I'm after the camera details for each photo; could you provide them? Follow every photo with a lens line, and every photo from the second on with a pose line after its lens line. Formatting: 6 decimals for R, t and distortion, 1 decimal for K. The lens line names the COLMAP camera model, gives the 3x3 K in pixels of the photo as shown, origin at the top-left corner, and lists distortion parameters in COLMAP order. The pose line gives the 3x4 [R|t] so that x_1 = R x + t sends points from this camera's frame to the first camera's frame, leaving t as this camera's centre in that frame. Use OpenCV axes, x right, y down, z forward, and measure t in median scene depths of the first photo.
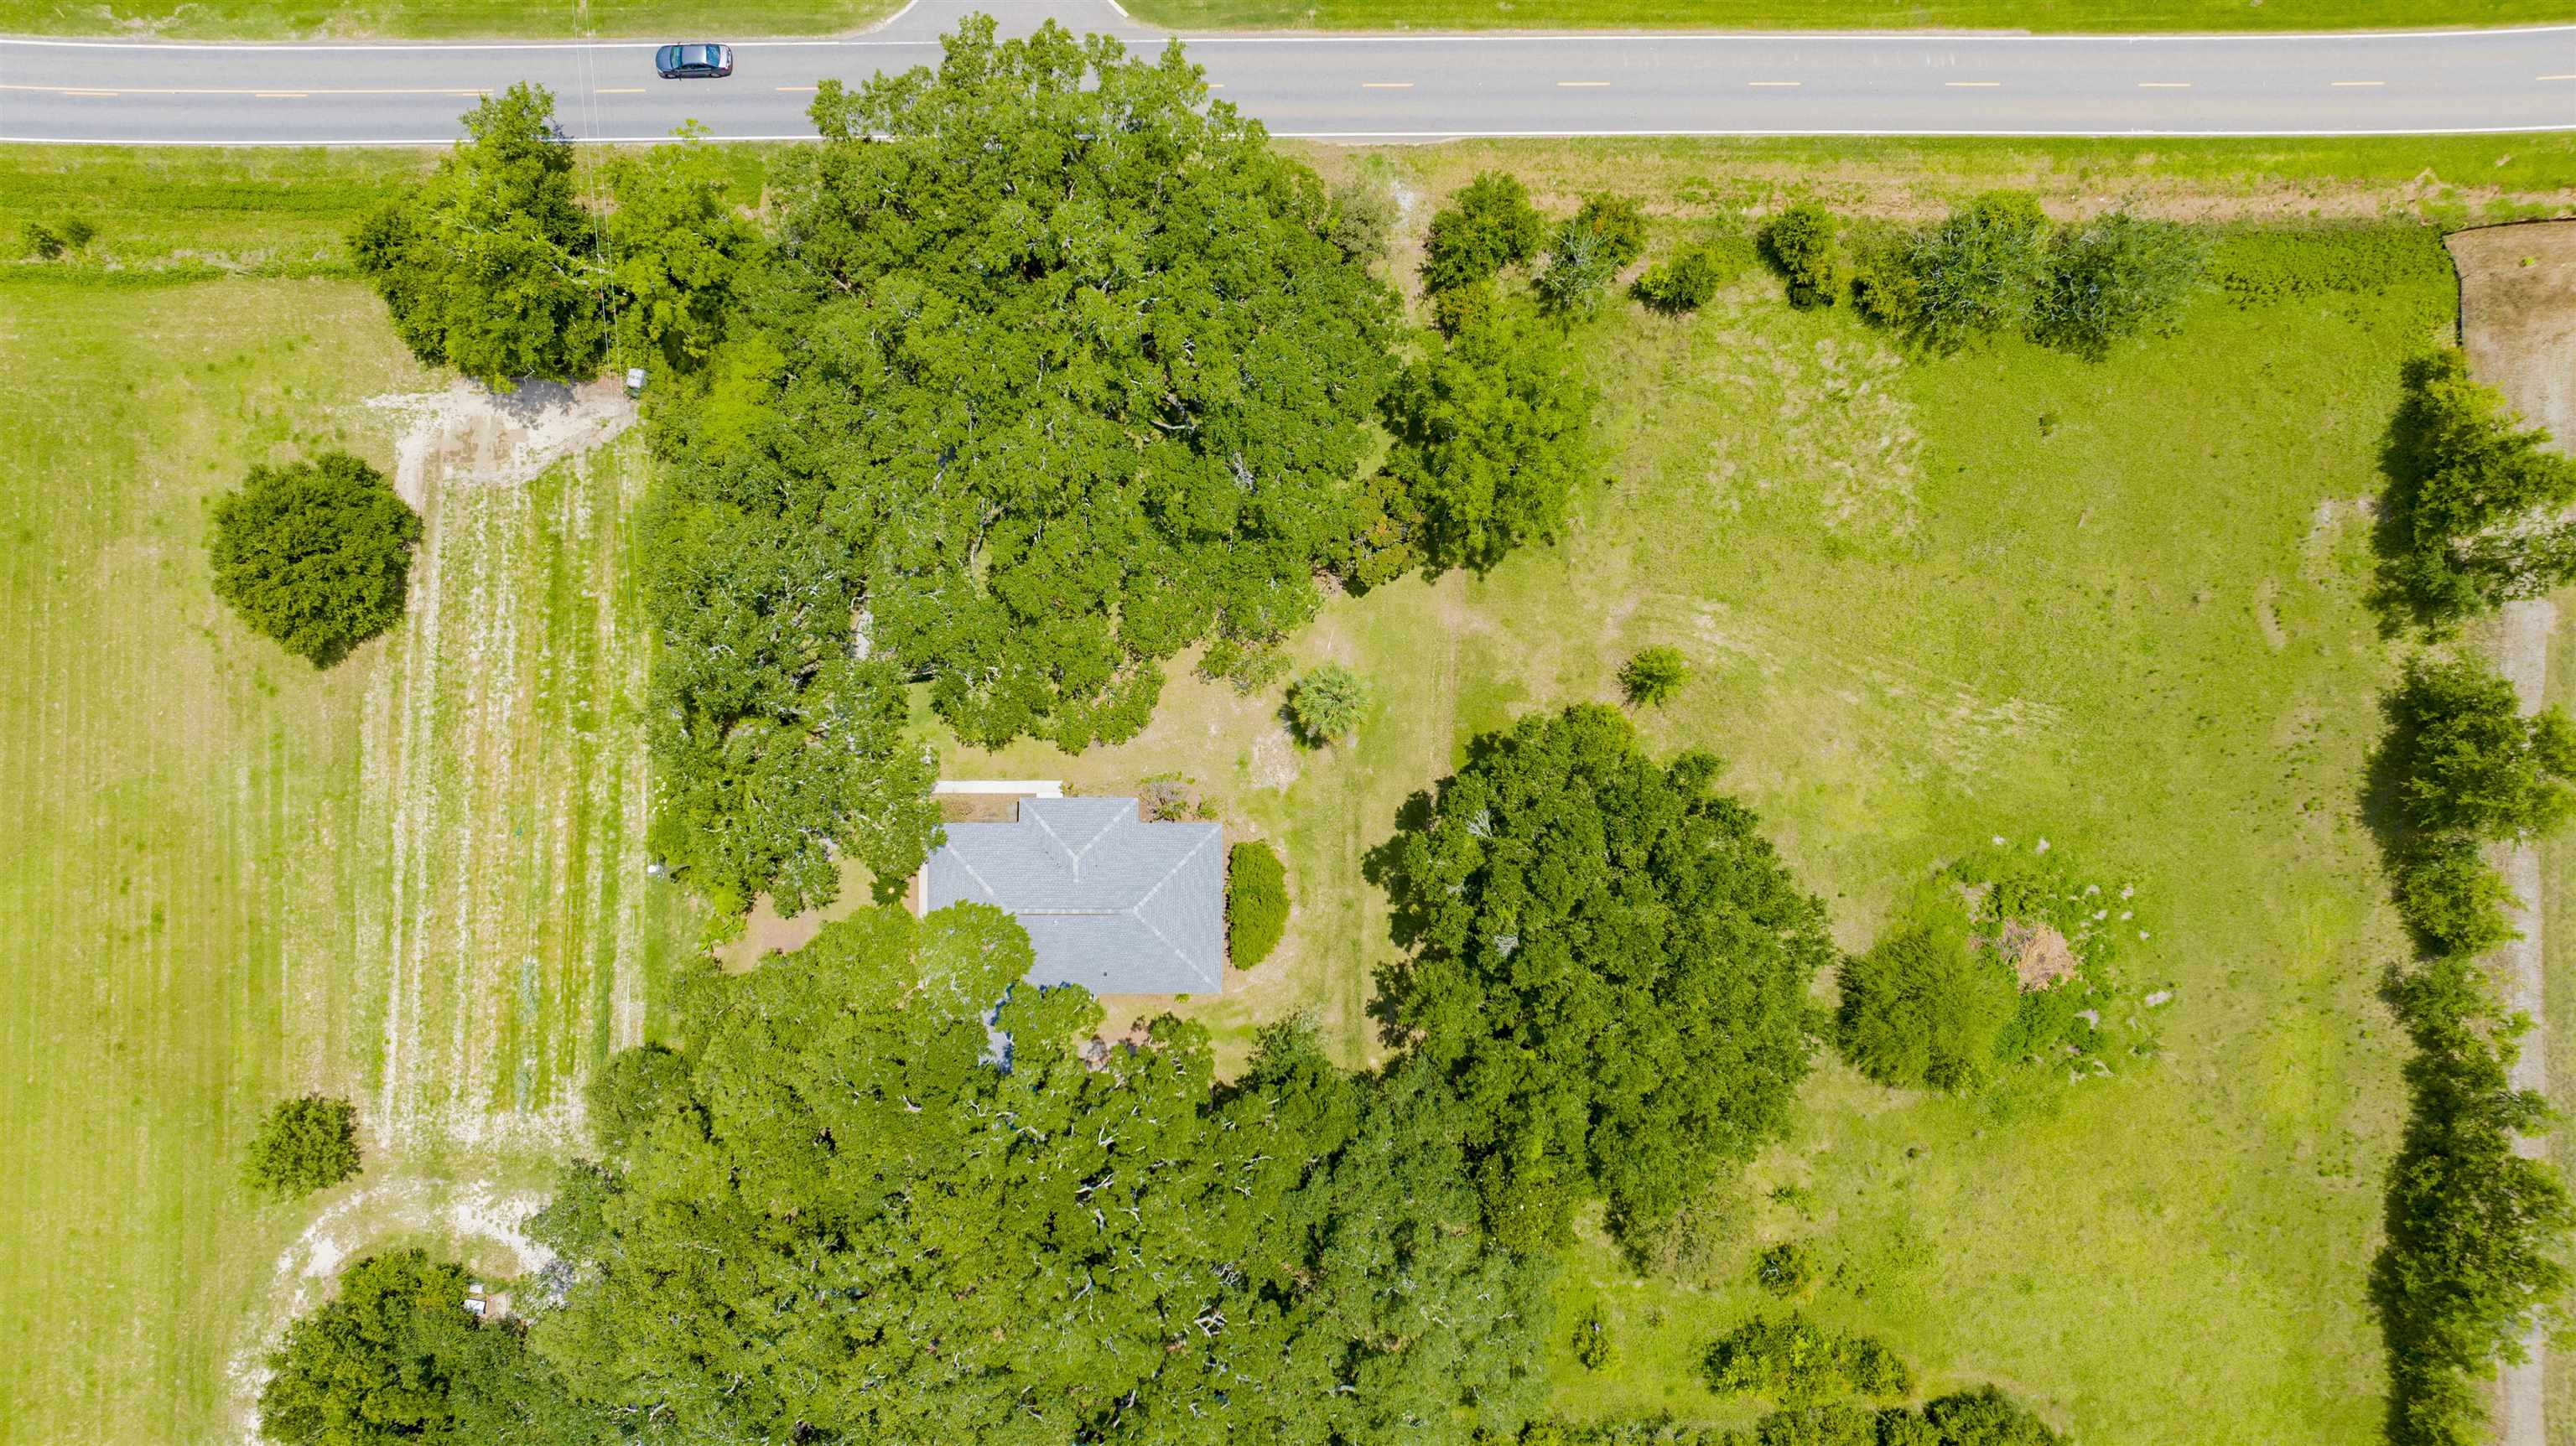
lens RADIAL K [[1820.4, 0, 1293.5], [0, 1820.4, 708.0], [0, 0, 1]] dist [-0.033632, 0.036003]
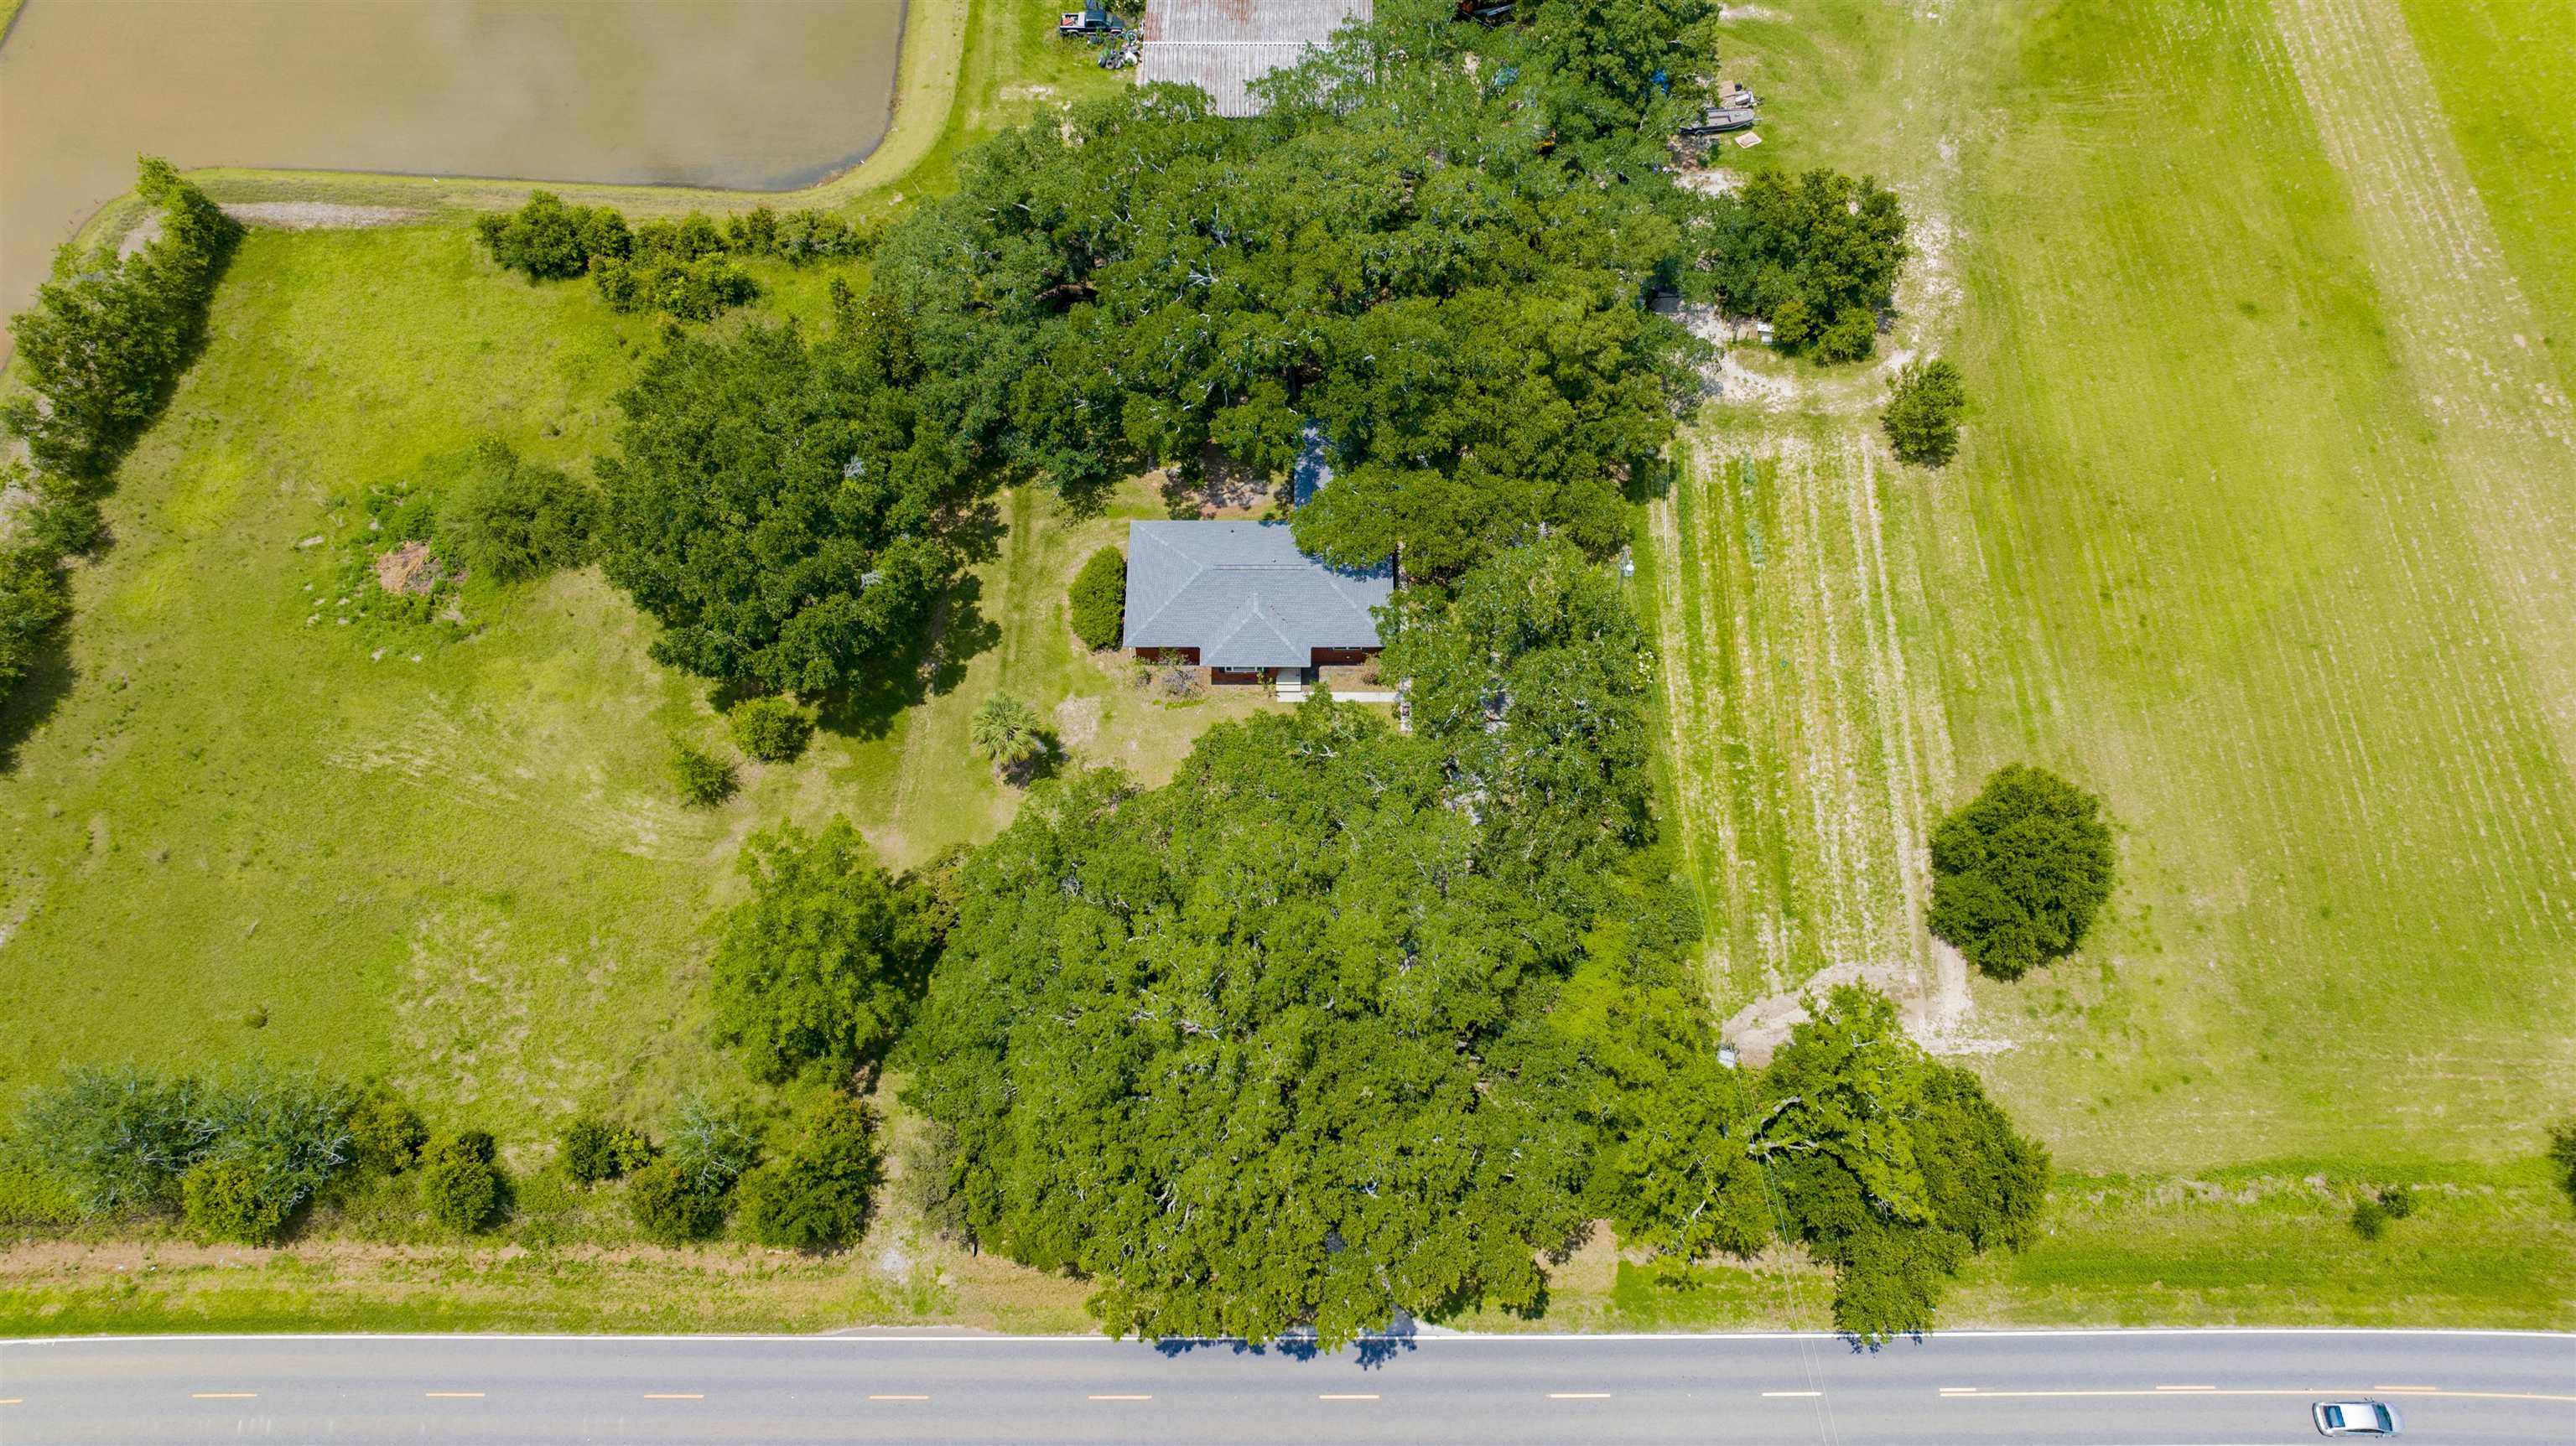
lens RADIAL K [[1820.4, 0, 1295.6], [0, 1820.4, 716.5], [0, 0, 1]] dist [-0.033632, 0.036003]
pose [[-0.999957, 0.004906, 0.007913, -0.146632], [-0.000084, -0.854611, 0.519269, -0.518805], [0.009310, 0.519246, 0.854574, 0.095364]]
